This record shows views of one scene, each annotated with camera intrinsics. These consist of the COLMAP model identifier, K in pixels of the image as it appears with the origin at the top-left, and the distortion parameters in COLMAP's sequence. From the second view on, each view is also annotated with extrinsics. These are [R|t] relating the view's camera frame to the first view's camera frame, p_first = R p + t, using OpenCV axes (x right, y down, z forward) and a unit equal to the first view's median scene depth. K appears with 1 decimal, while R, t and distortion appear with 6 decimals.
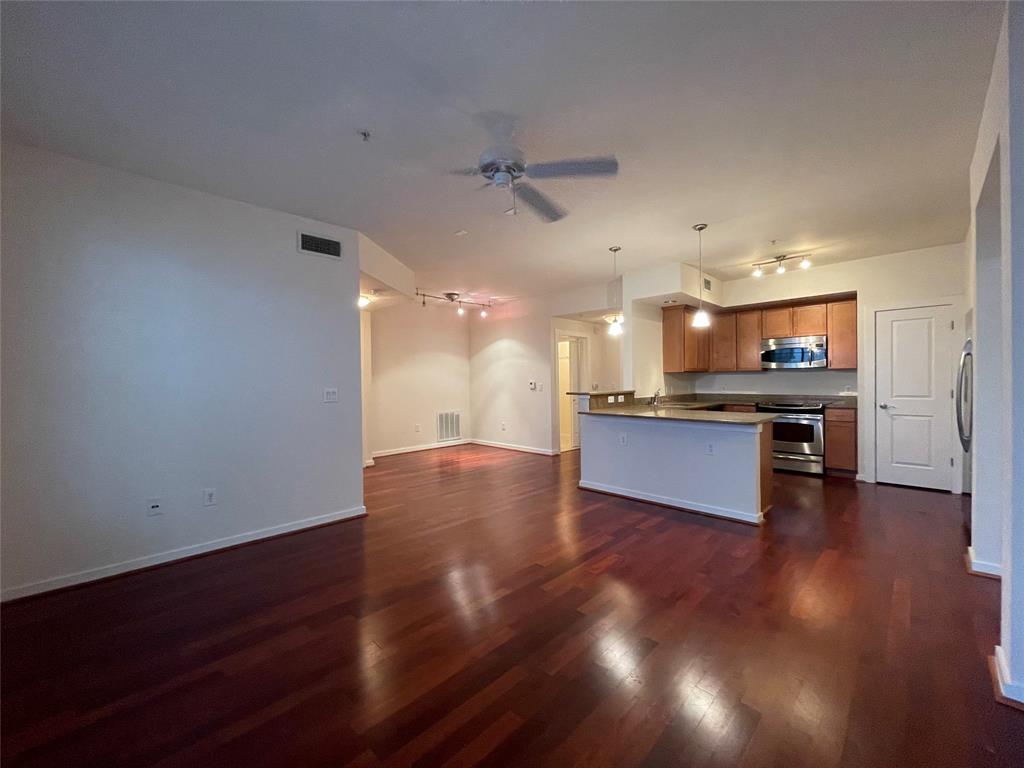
lens RADIAL K [[412.2, 0, 507.5], [0, 412.2, 382.8], [0, 0, 1]] dist [-0.001140, 0.000300]
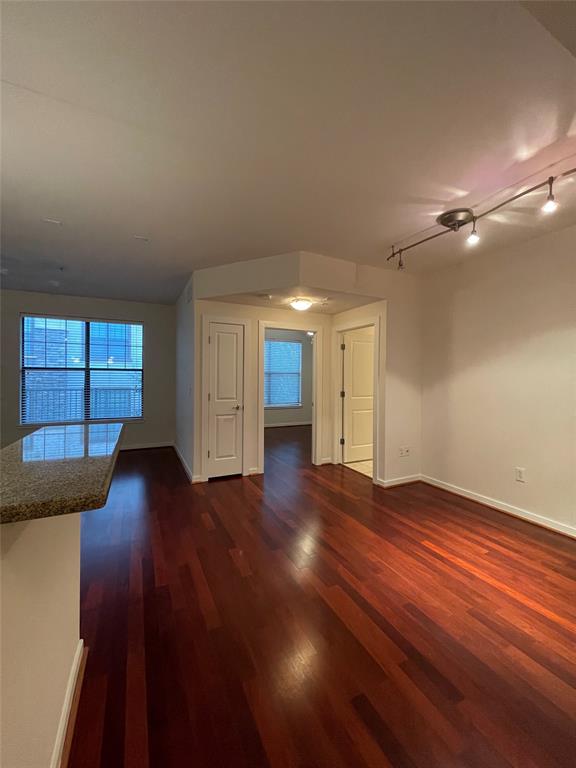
lens RADIAL K [[309.1, 0, 288.4], [0, 309.1, 379.2], [0, 0, 1]] dist [-0.001140, 0.000300]
pose [[-0.319304, 0.017543, -0.947490, 0.343036], [-0.011657, 0.999680, 0.022438, -0.027330], [0.947581, 0.018210, -0.318997, 1.110119]]
